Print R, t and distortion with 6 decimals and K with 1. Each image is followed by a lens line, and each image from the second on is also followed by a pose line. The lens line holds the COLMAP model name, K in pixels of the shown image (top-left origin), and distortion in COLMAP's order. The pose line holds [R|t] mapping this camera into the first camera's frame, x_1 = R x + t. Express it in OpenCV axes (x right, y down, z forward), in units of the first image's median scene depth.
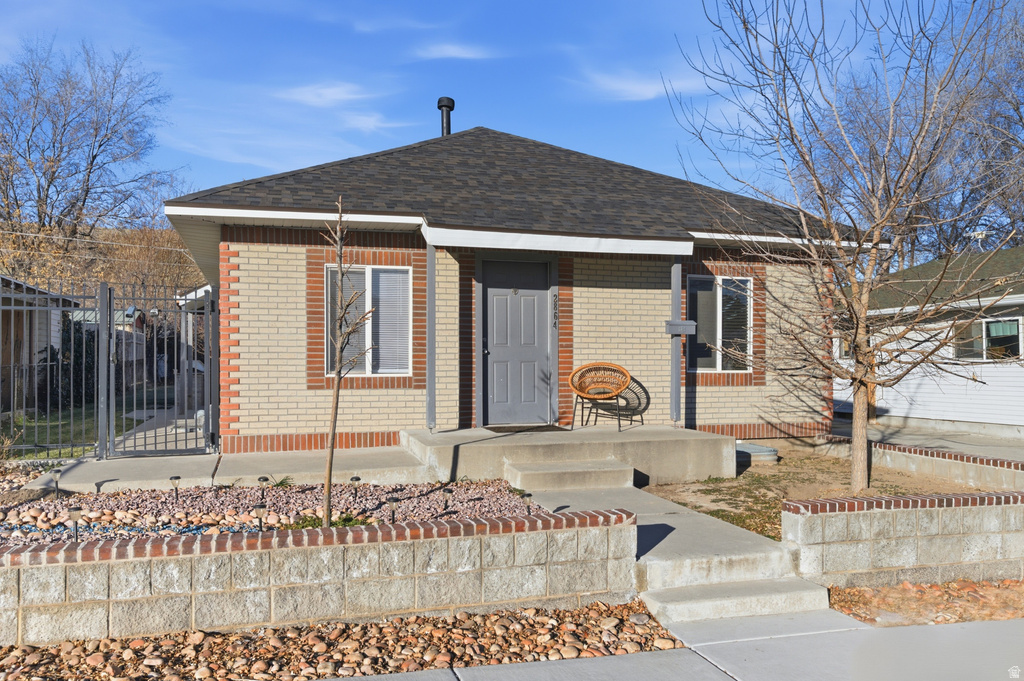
lens RADIAL K [[792.1, 0, 512.1], [0, 792.1, 350.3], [0, 0, 1]] dist [-0.011498, 0.024753]
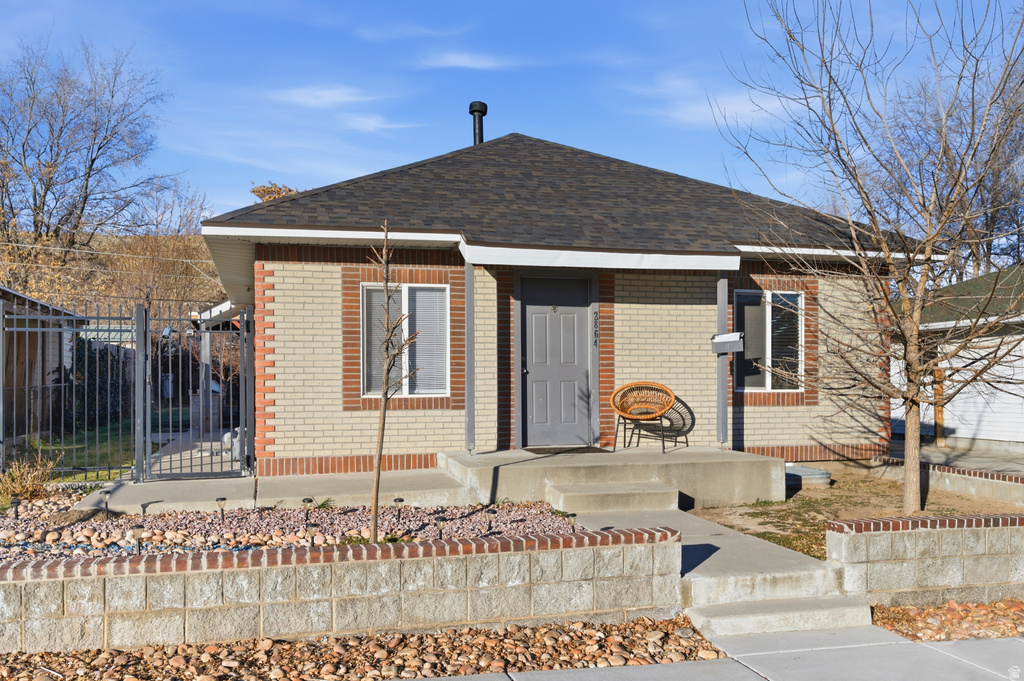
lens RADIAL K [[873.8, 0, 517.6], [0, 873.8, 362.9], [0, 0, 1]] dist [0.026163, -0.056893]
pose [[0.999529, -0.004766, -0.030327, -0.009590], [0.004629, 0.999979, -0.004594, -0.003631], [0.030348, 0.004452, 0.999529, -0.072227]]
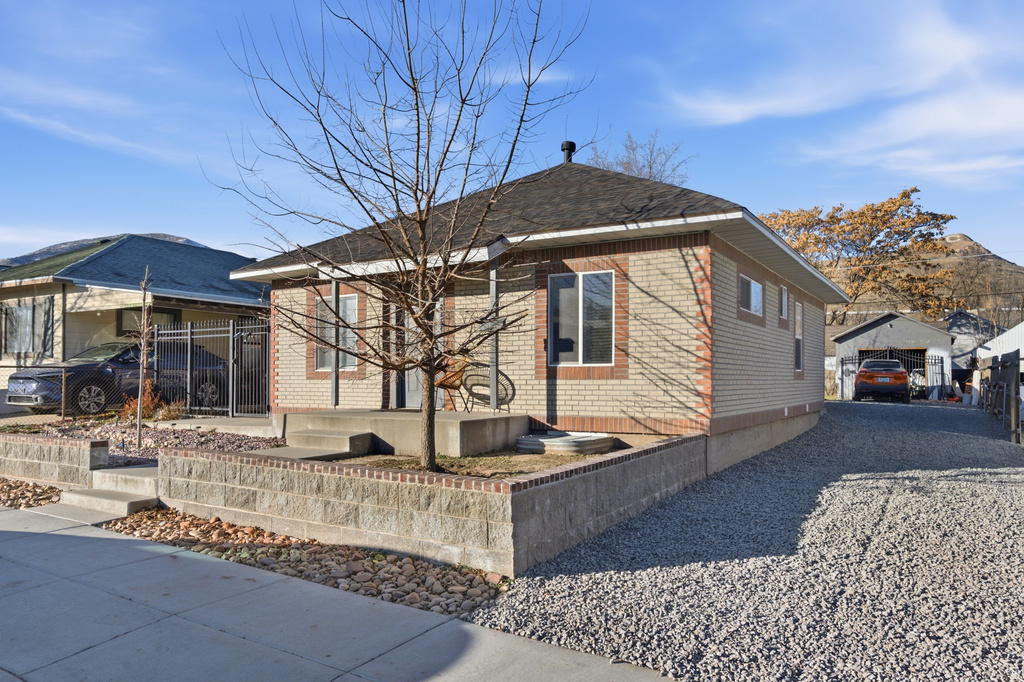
lens RADIAL K [[707.4, 0, 520.1], [0, 707.4, 365.5], [0, 0, 1]] dist [-0.001510, 0.002368]
pose [[0.665971, -0.017198, -0.745779, 1.008180], [0.014537, 0.999844, -0.010076, 0.039893], [0.745836, -0.004132, 0.666117, 0.369325]]
